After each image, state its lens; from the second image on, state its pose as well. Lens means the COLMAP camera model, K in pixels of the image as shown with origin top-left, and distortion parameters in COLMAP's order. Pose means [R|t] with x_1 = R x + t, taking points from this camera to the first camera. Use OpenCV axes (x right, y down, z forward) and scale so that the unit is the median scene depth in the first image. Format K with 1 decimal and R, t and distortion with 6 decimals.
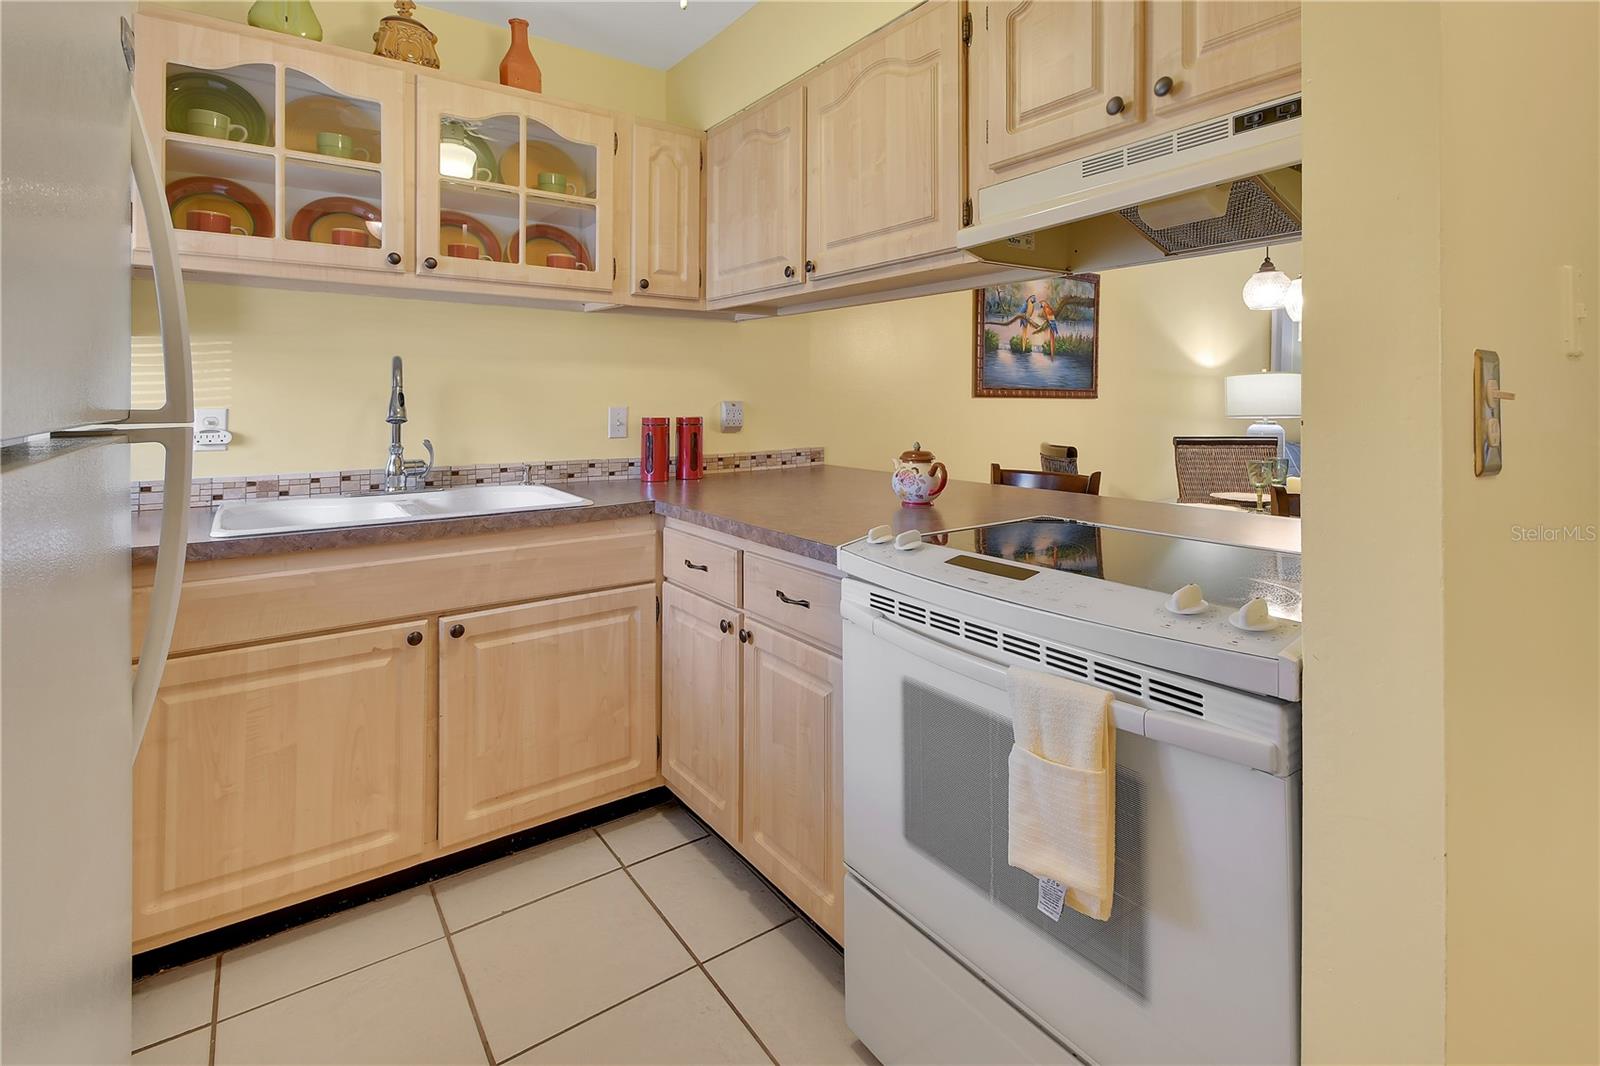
lens RADIAL K [[755.5, 0, 792.1], [0, 755.5, 522.3], [0, 0, 1]] dist [-0.004702, -0.003806]
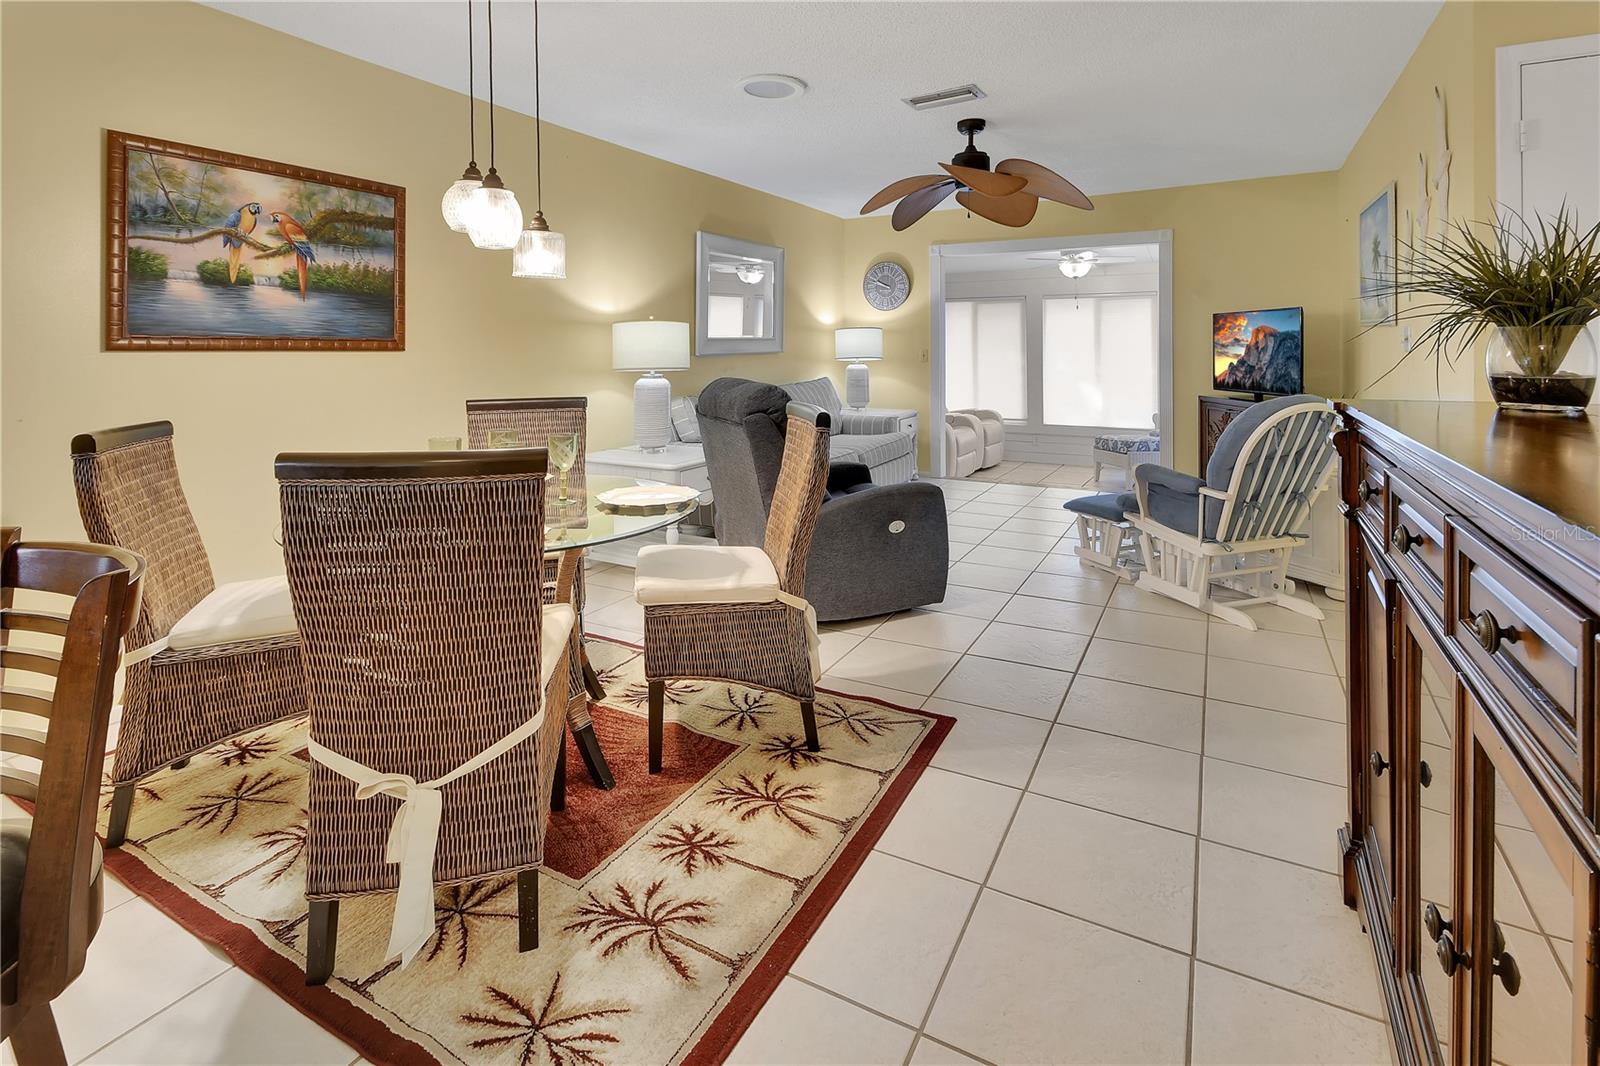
lens RADIAL K [[755.5, 0, 800.3], [0, 755.5, 530.9], [0, 0, 1]] dist [-0.004702, -0.003806]
pose [[0.896839, -0.103605, 0.430054, 0.445155], [0.072479, 0.993463, 0.088188, -0.021354], [-0.436379, -0.047920, 0.898486, 0.131362]]
